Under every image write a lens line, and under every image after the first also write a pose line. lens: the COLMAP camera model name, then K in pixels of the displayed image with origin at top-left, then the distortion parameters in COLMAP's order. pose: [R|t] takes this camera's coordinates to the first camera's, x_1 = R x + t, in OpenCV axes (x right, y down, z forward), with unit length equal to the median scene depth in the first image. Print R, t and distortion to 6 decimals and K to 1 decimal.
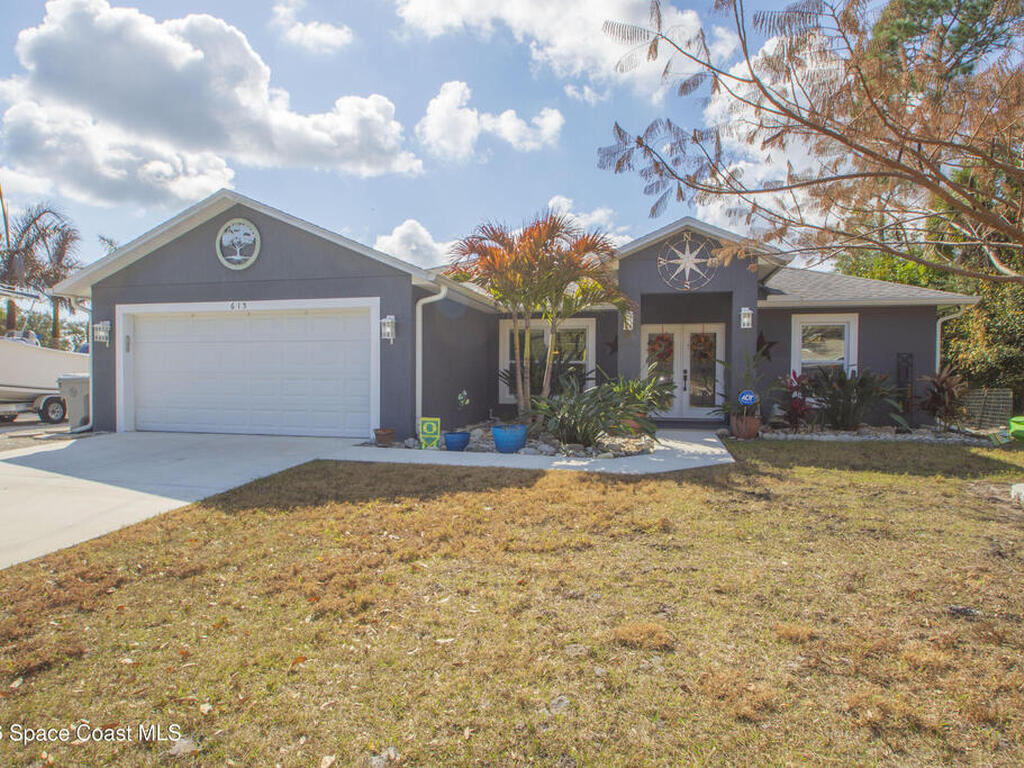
lens RADIAL K [[634.3, 0, 512.0], [0, 634.3, 384.0], [0, 0, 1]] dist [-0.026300, -0.001921]
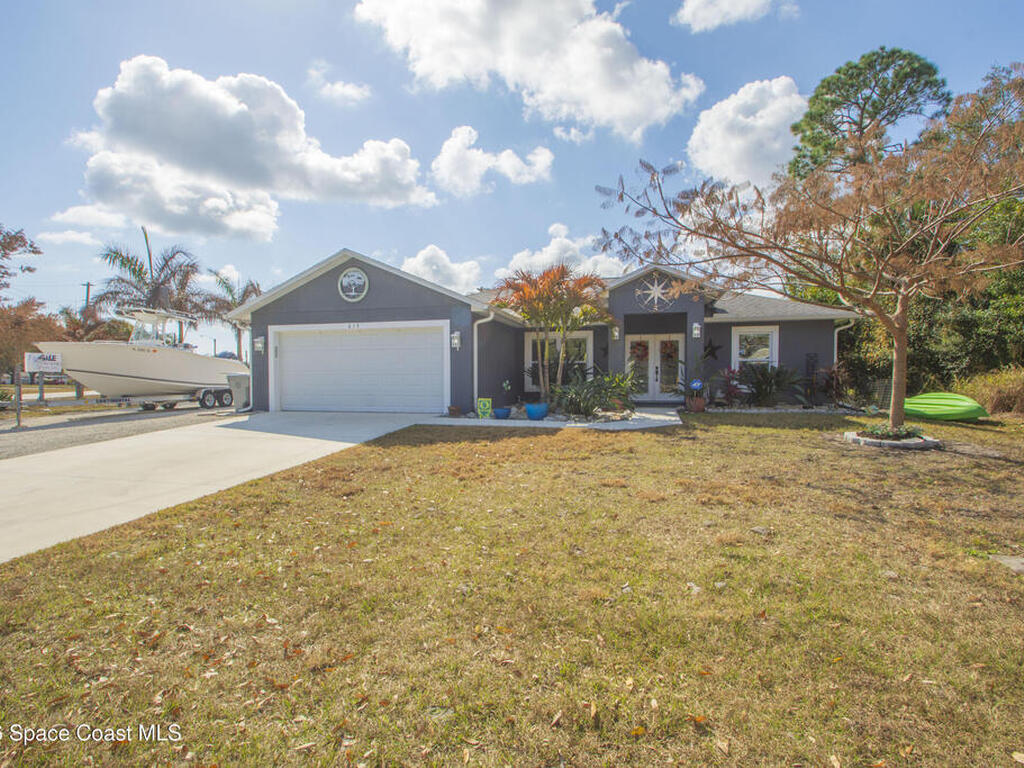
lens RADIAL K [[540.4, 0, 508.3], [0, 540.4, 386.8], [0, 0, 1]] dist [-0.002076, -0.000708]
pose [[0.999597, -0.007906, -0.027255, -0.032014], [0.008108, 0.999940, 0.007311, 0.014067], [0.027195, -0.007529, 0.999602, -0.269245]]
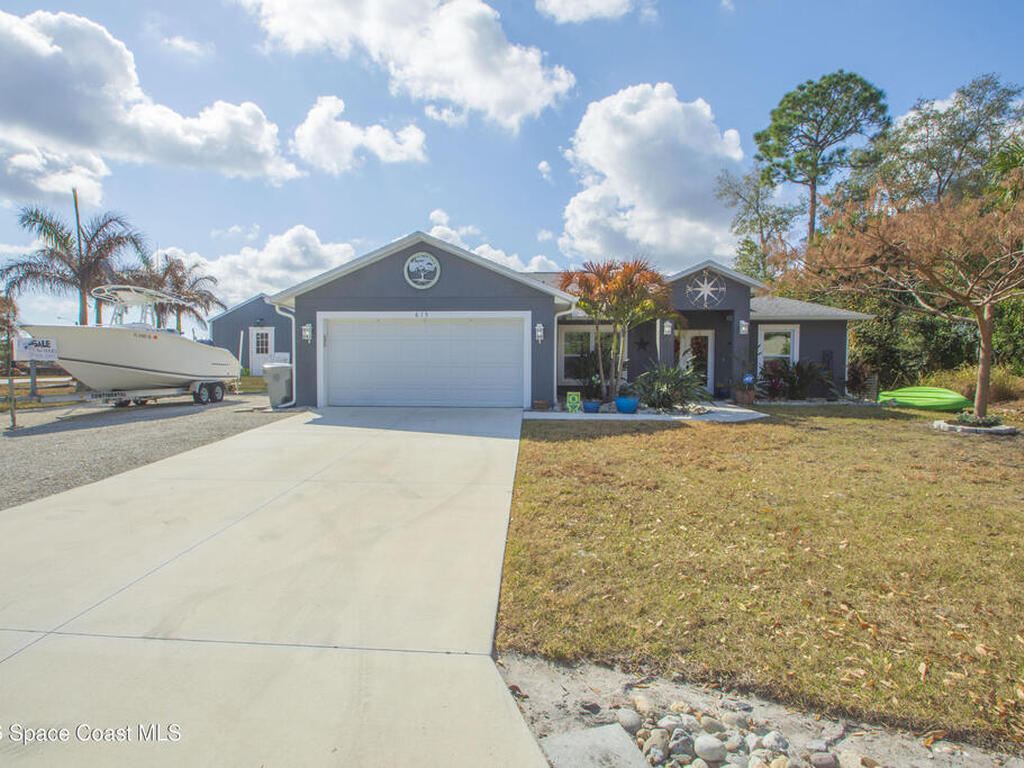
lens RADIAL K [[562.5, 0, 500.0], [0, 562.5, 393.0], [0, 0, 1]] dist [-0.001994, 0.000383]
pose [[0.984321, -0.008950, 0.176160, -0.473982], [0.003454, 0.999498, 0.031485, 0.010702], [-0.176353, -0.030383, 0.983858, -0.260336]]
